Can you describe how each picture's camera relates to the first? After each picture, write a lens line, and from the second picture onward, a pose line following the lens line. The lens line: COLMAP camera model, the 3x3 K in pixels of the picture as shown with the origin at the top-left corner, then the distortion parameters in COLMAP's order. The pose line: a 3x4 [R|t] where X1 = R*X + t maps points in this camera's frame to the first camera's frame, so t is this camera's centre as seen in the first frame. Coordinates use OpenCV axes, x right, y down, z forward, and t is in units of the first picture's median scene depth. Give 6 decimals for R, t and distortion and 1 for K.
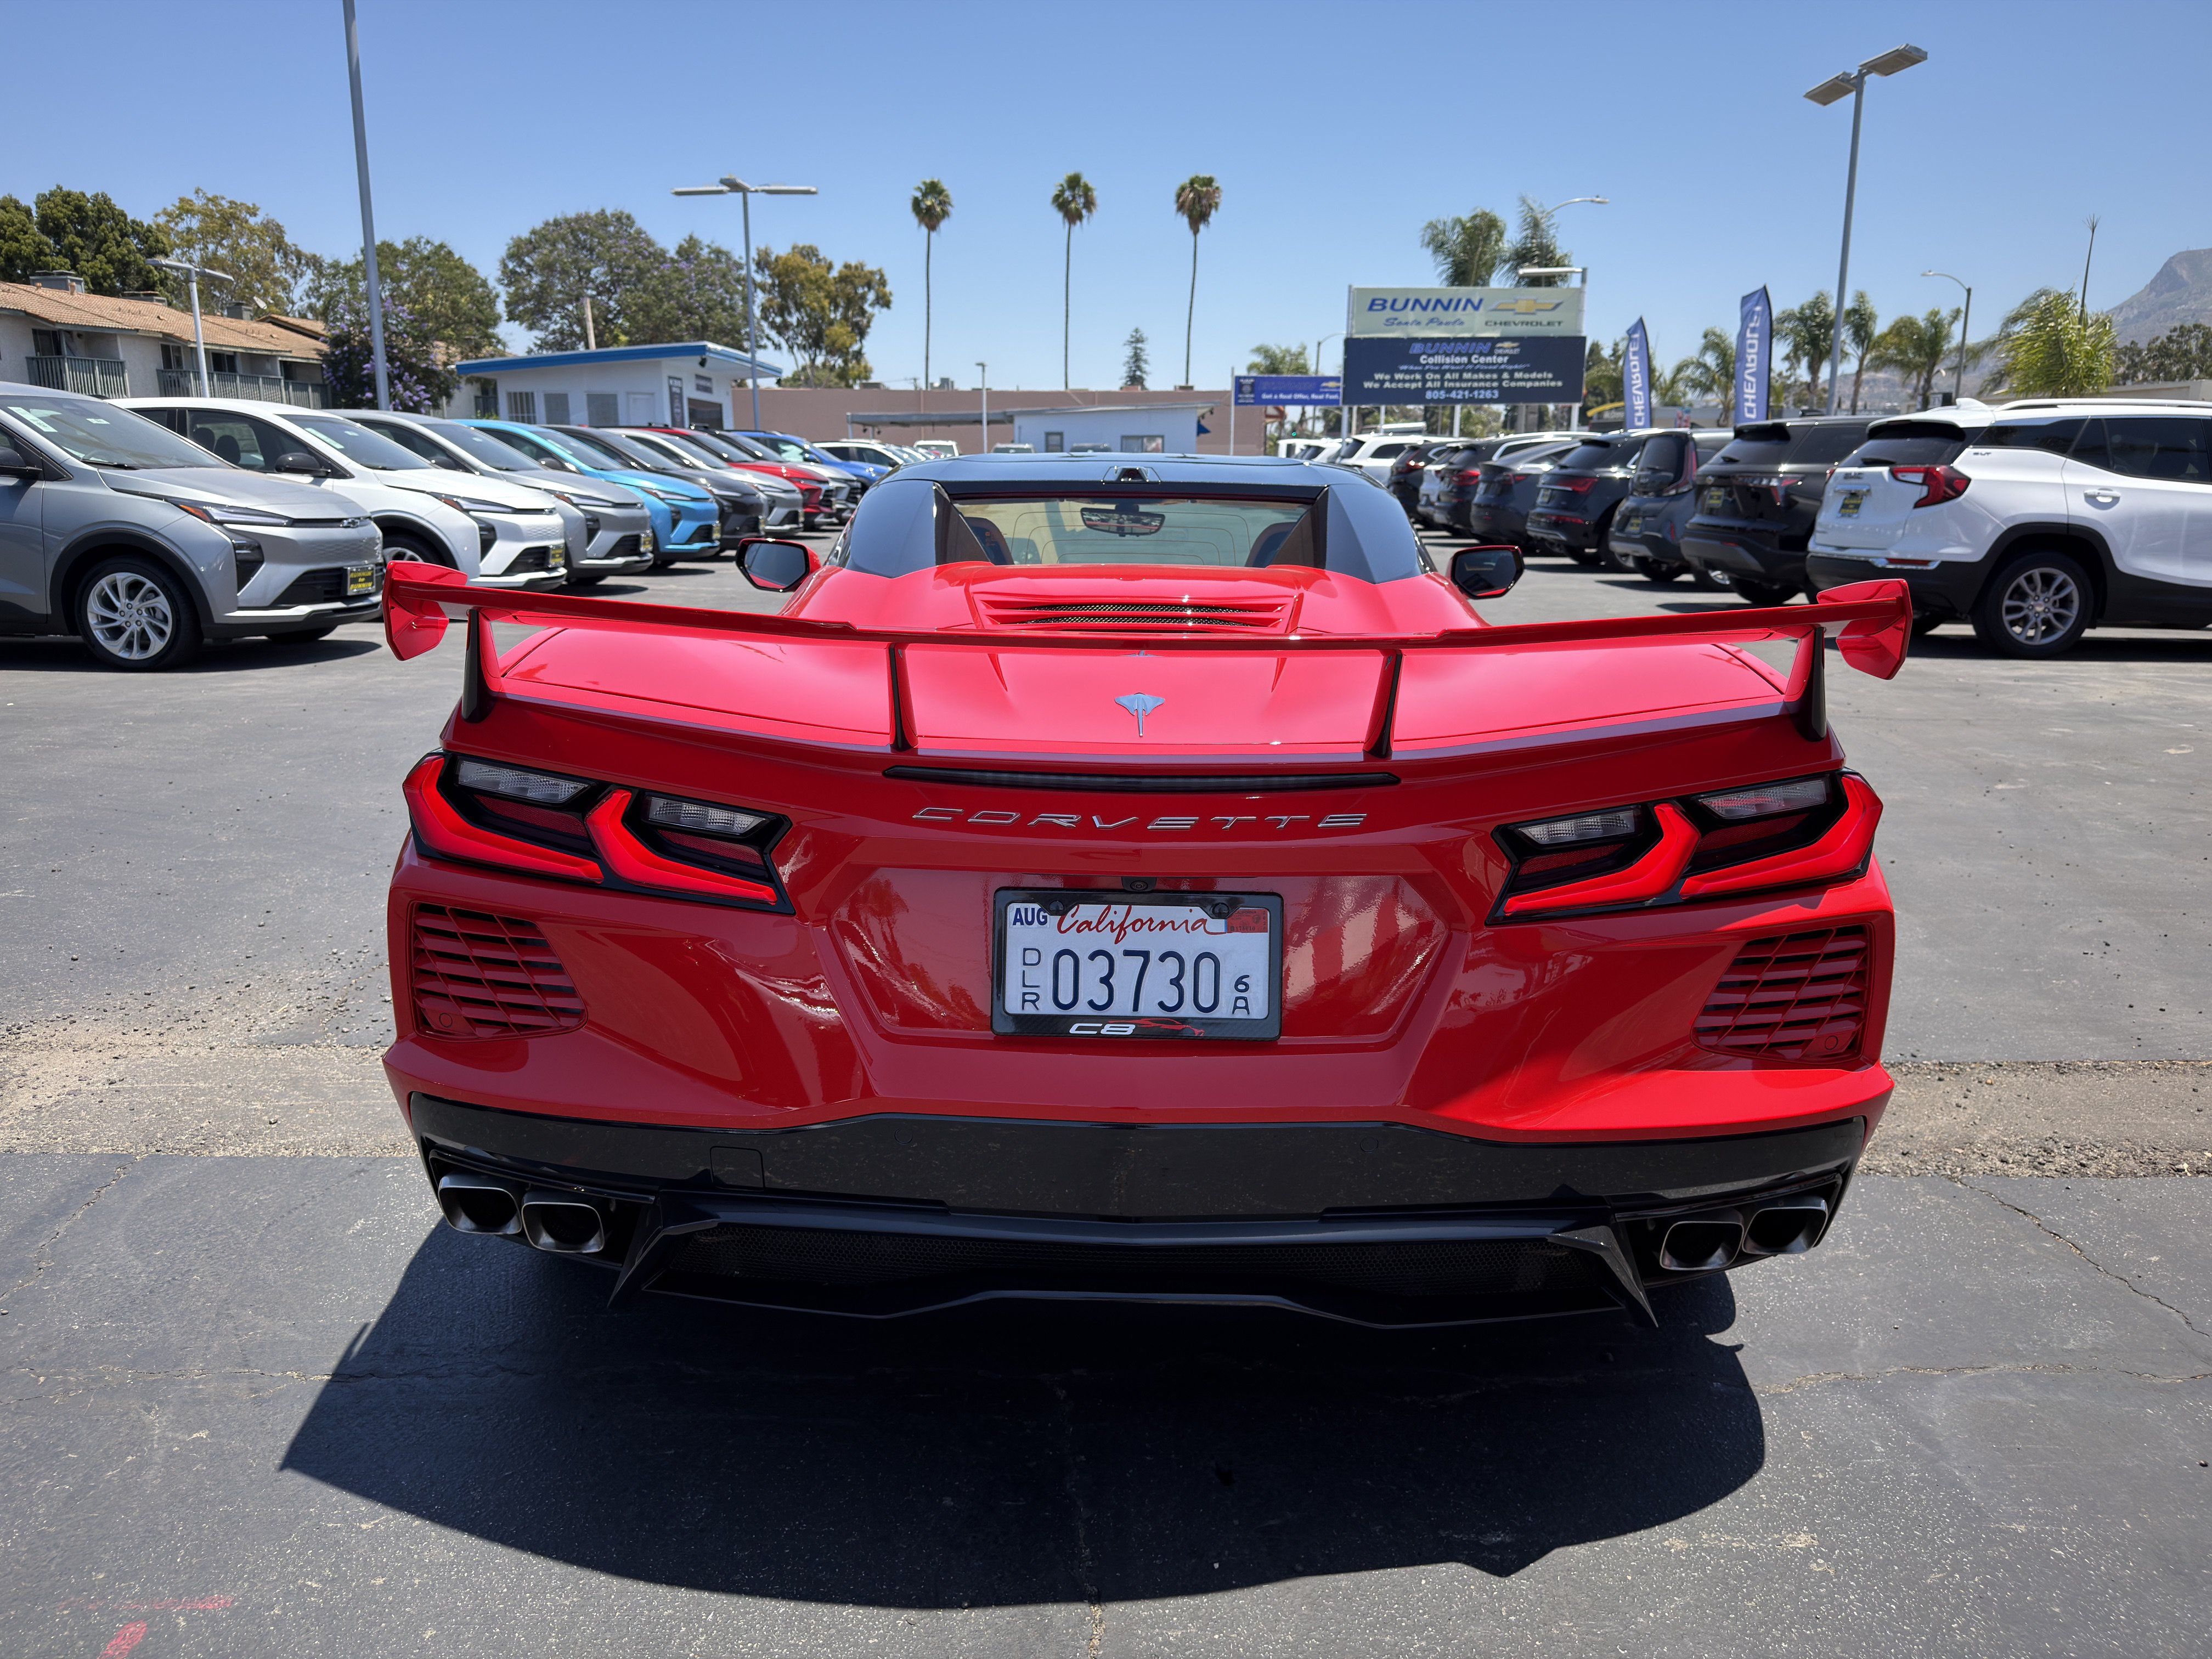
lens RADIAL K [[1562.7, 0, 1091.2], [0, 1562.7, 865.3], [0, 0, 1]] dist [0.018121, -0.029650]
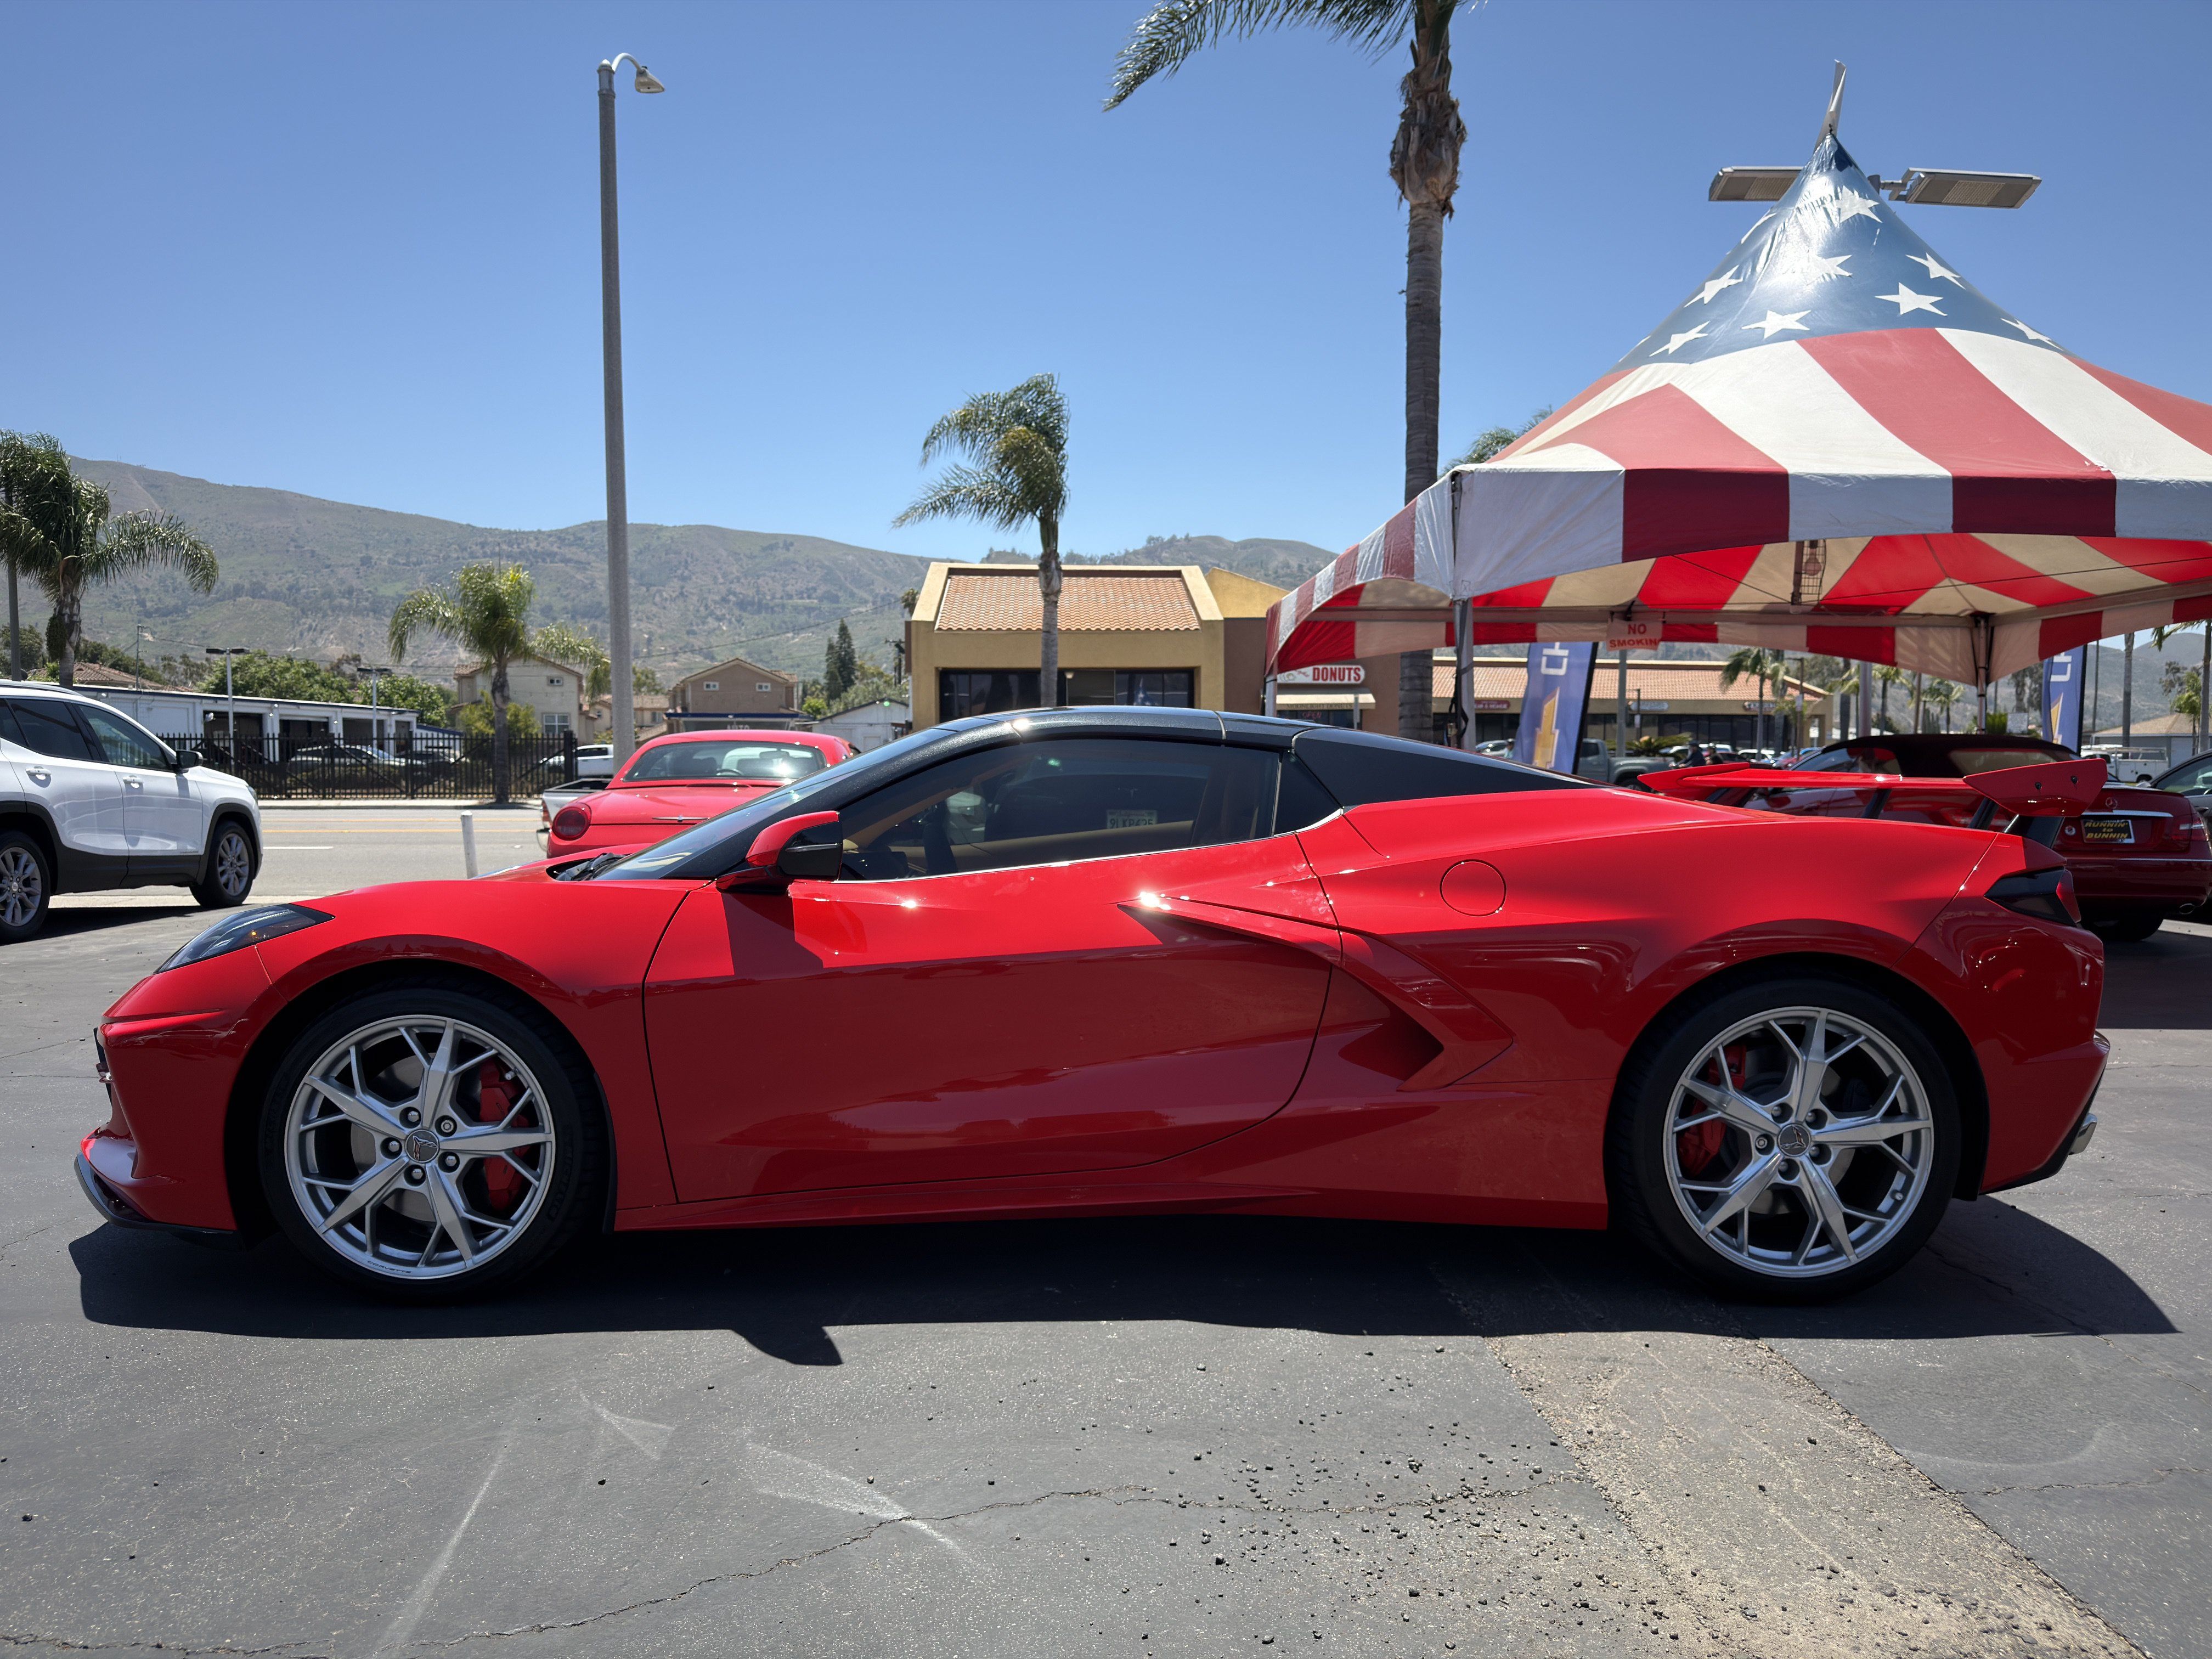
lens RADIAL K [[1562.7, 0, 1097.3], [0, 1562.7, 850.0], [0, 0, 1]] dist [0.018121, -0.029650]
pose [[-0.047274, -0.055697, 0.997328, -0.121156], [0.245704, 0.967119, 0.065657, -0.027566], [-0.968192, 0.248151, -0.032035, 0.121735]]
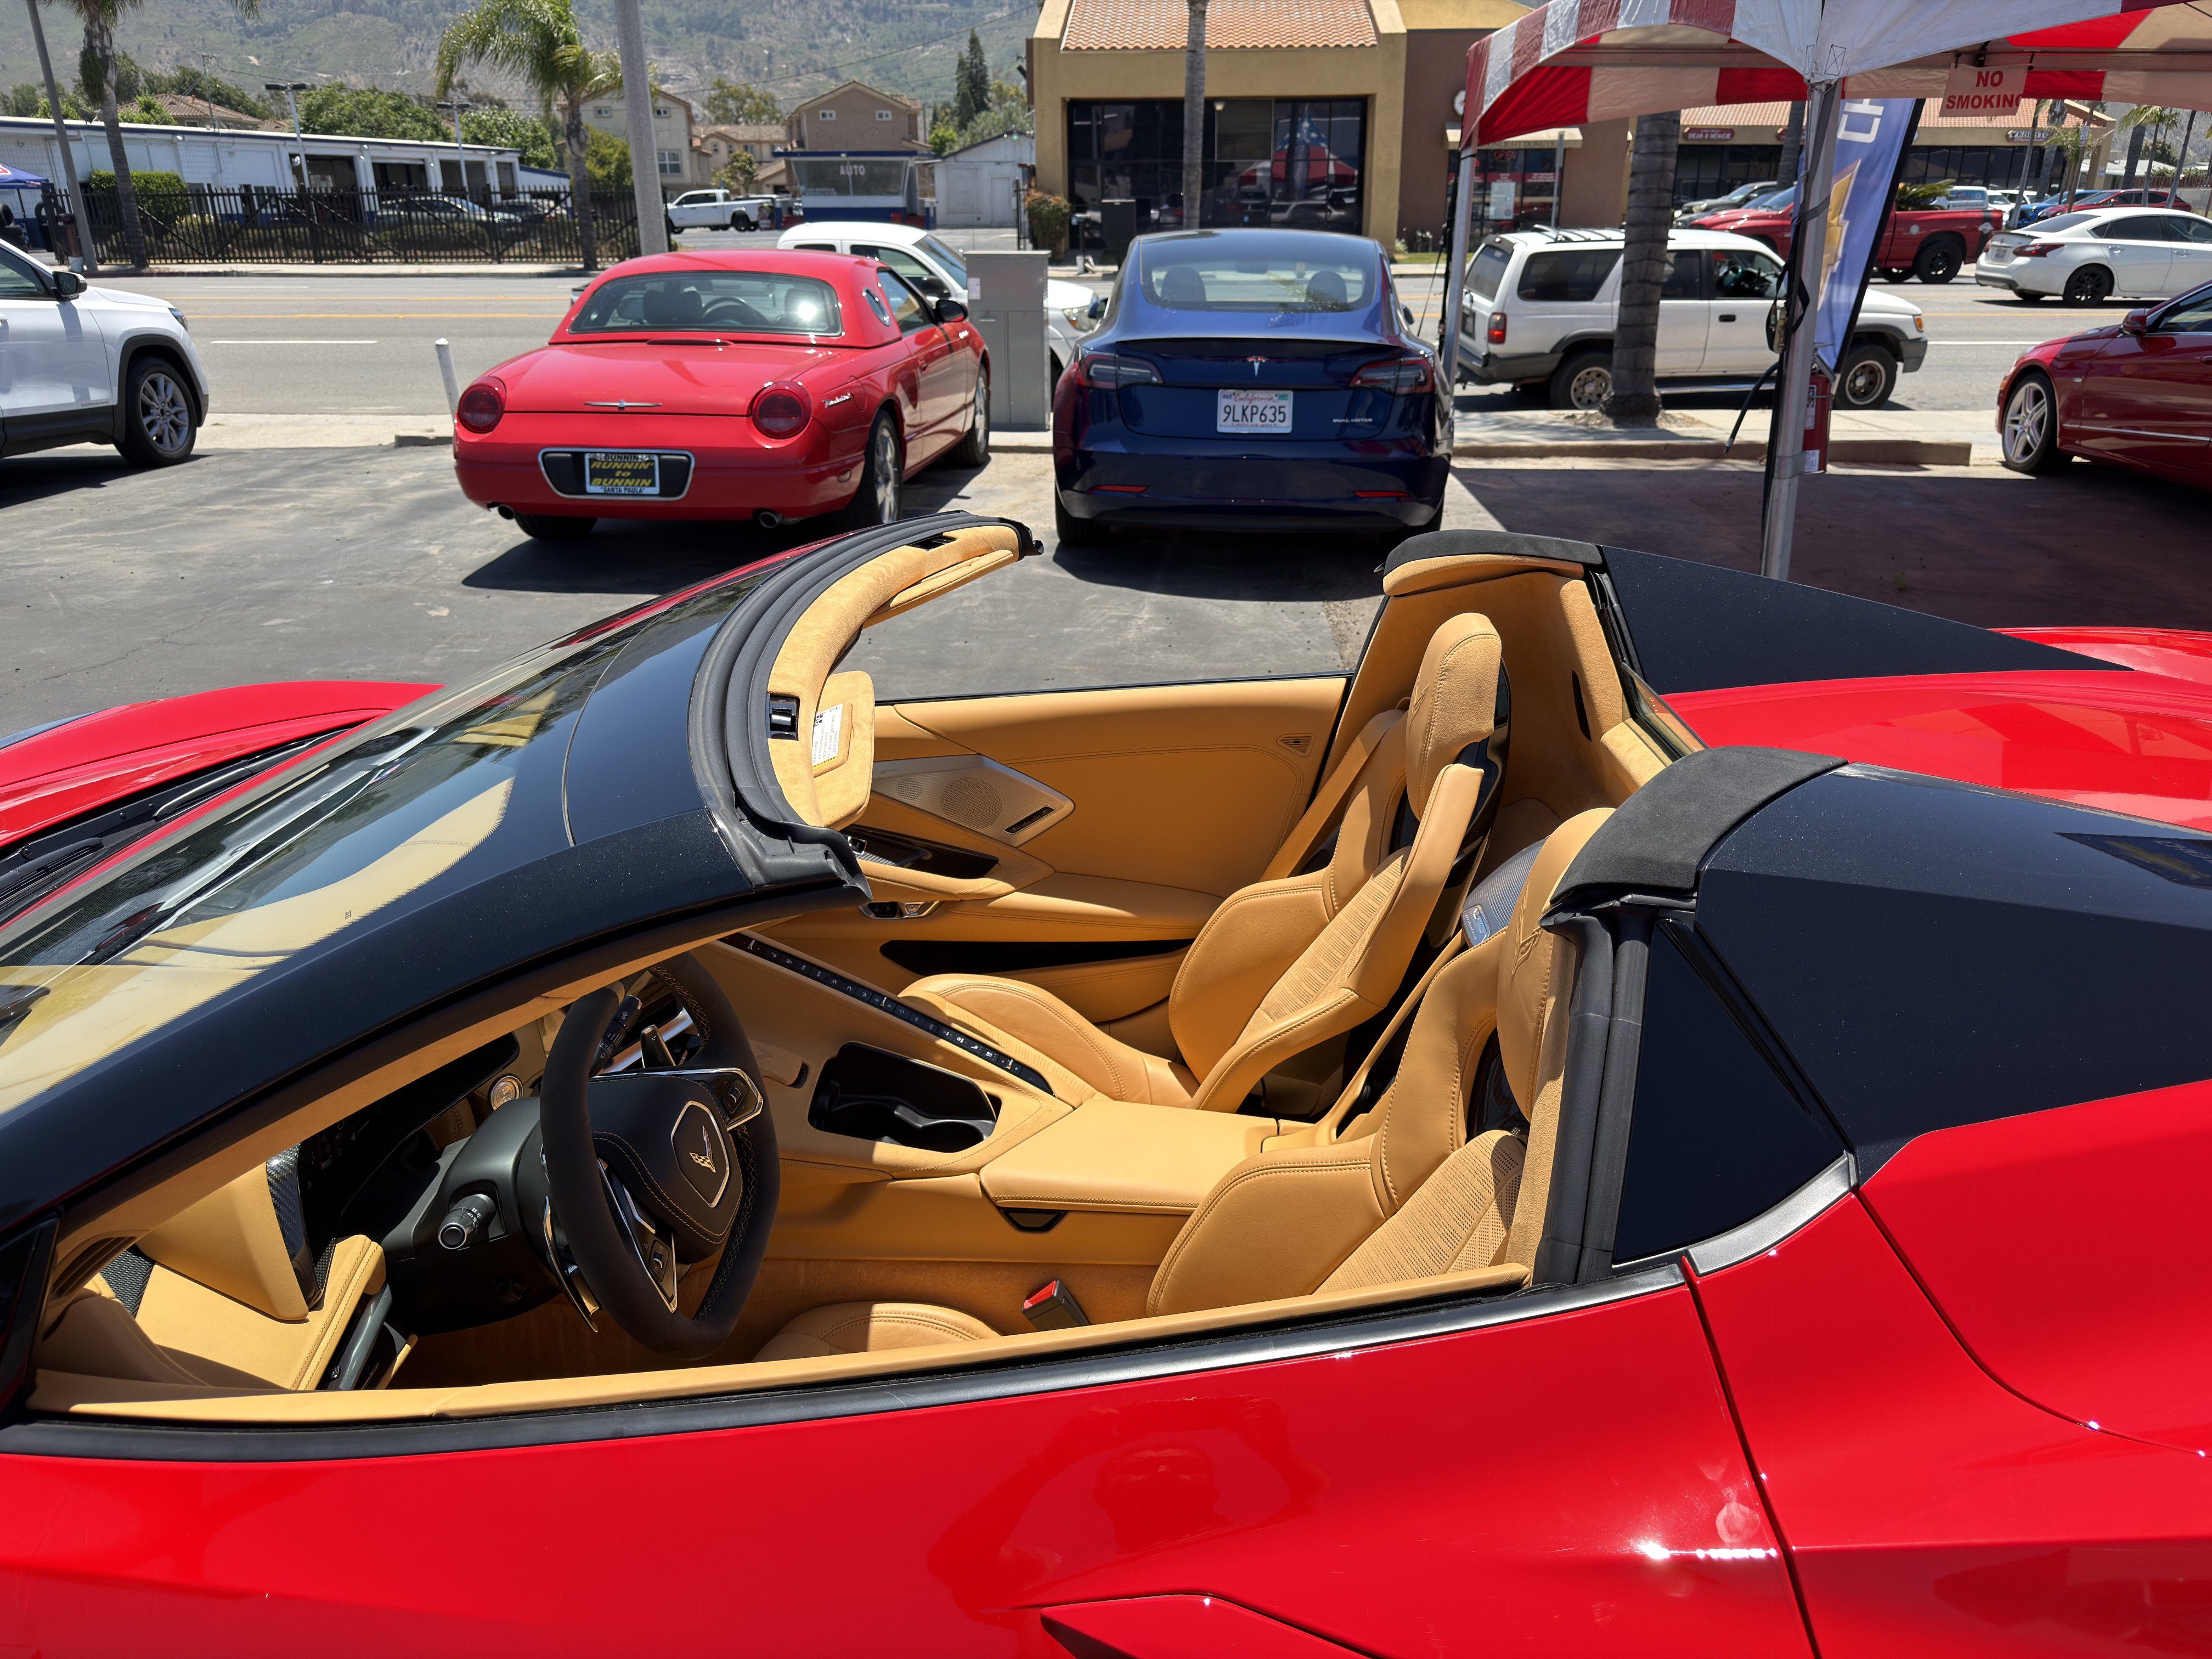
lens RADIAL K [[1562.7, 0, 1097.5], [0, 1562.7, 834.7], [0, 0, 1]] dist [0.018121, -0.029650]
pose [[0.045552, -0.376068, 0.925472, -0.043055], [0.248827, 0.901505, 0.354082, -0.039316], [-0.967476, 0.214153, 0.134641, 0.108986]]
